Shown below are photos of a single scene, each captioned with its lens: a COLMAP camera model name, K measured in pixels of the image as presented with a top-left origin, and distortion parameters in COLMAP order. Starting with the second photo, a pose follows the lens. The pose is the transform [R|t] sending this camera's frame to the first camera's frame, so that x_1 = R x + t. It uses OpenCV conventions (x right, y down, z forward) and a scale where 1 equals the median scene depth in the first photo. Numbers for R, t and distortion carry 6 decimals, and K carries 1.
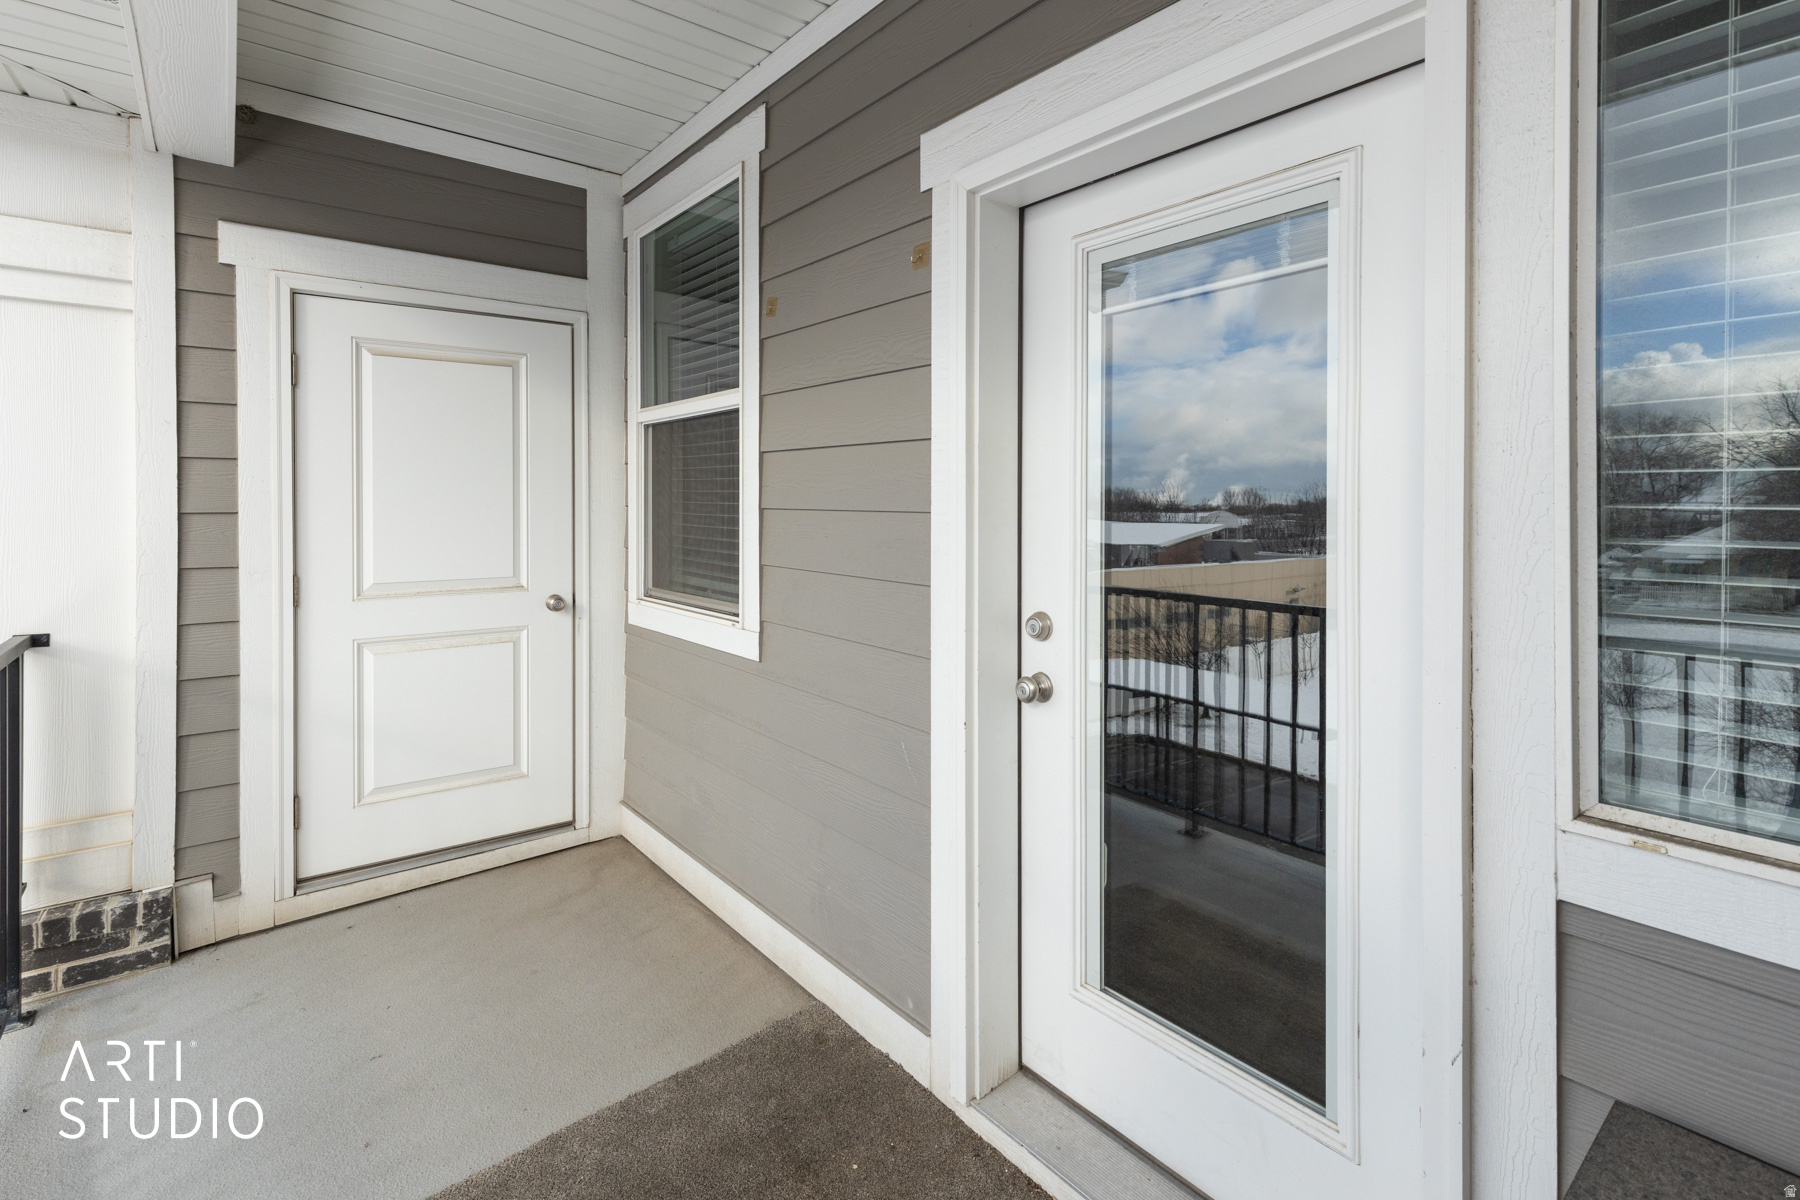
lens RADIAL K [[828.0, 0, 898.3], [0, 828.0, 507.8], [0, 0, 1]] dist [0.001200, 0.000035]
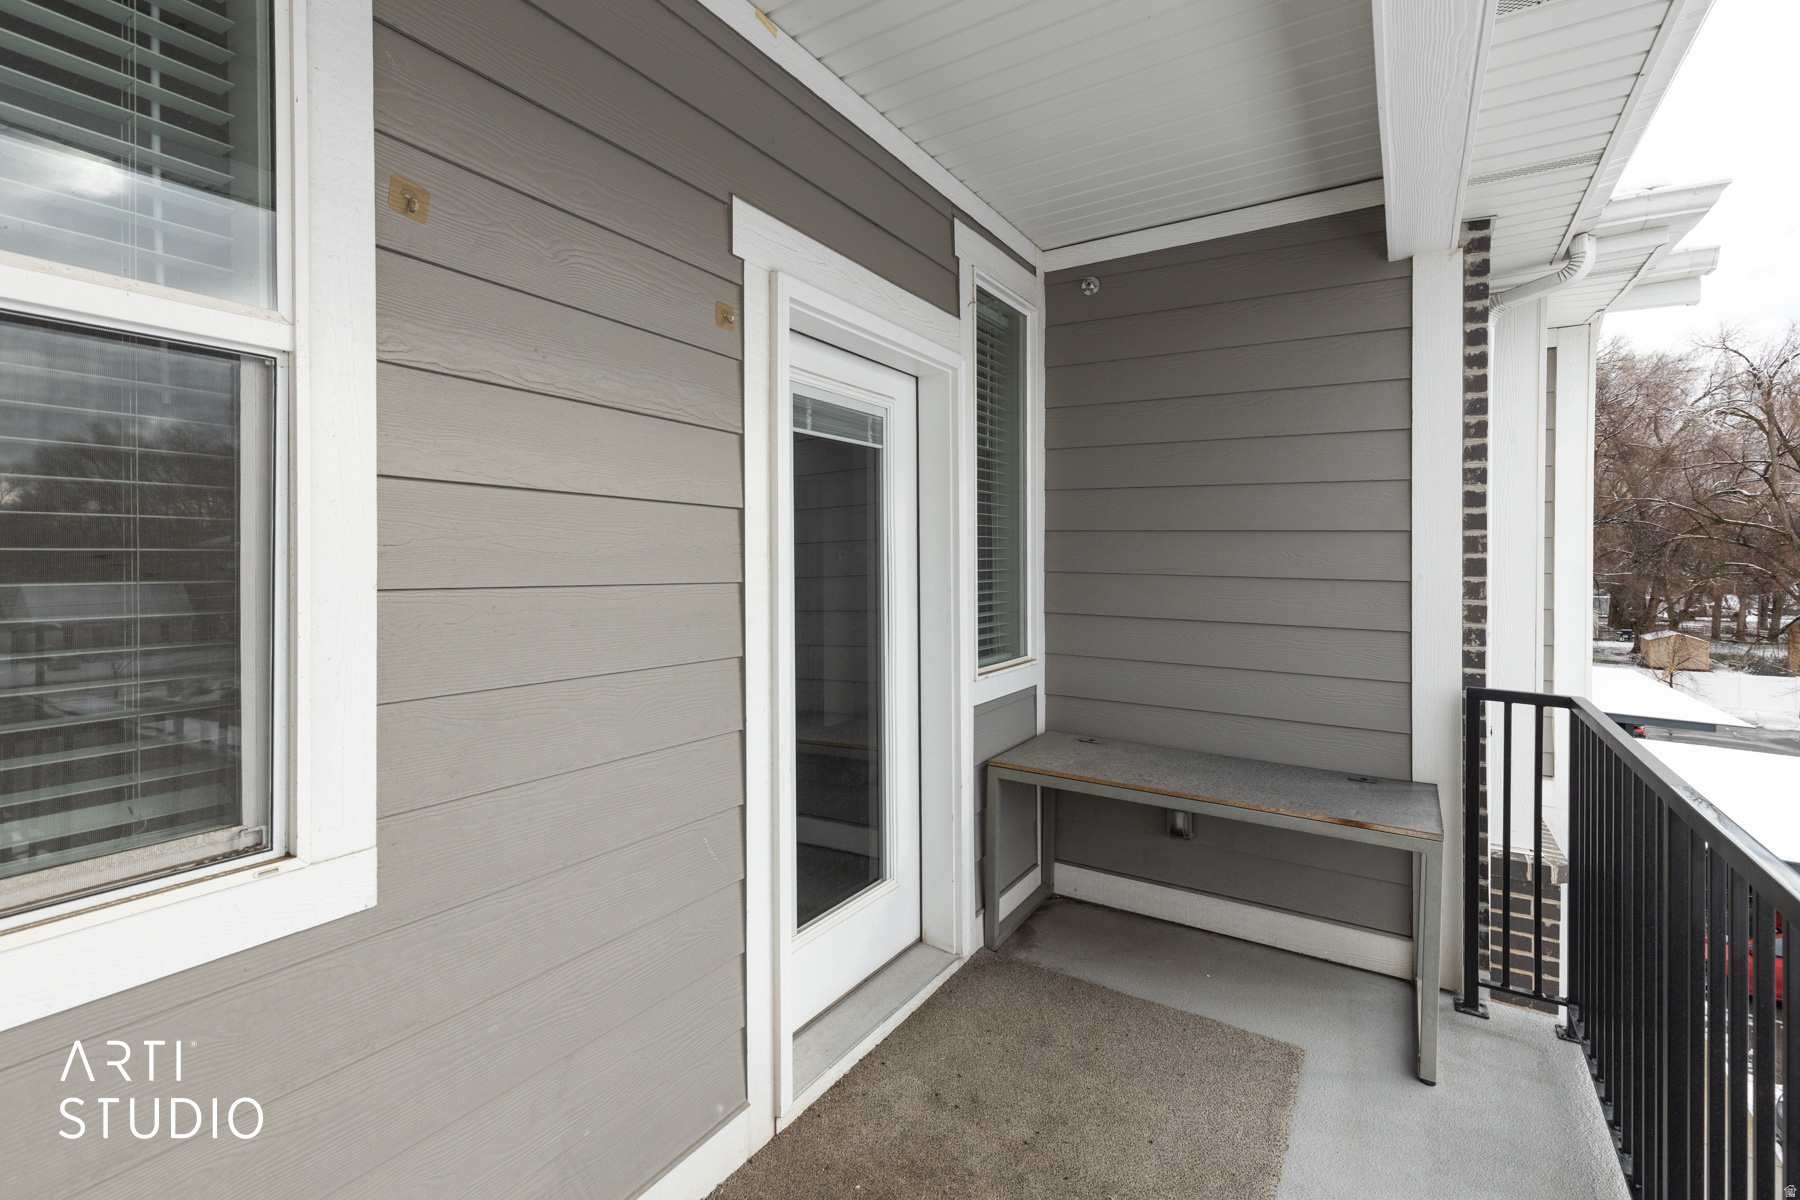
lens RADIAL K [[837.9, 0, 892.3], [0, 837.9, 566.9], [0, 0, 1]] dist [0.001523, 0.000078]
pose [[-0.328290, -0.002819, 0.944573, -0.964514], [0.005450, 0.999973, 0.004879, -0.017917], [-0.944561, 0.006749, -0.328266, 1.148753]]
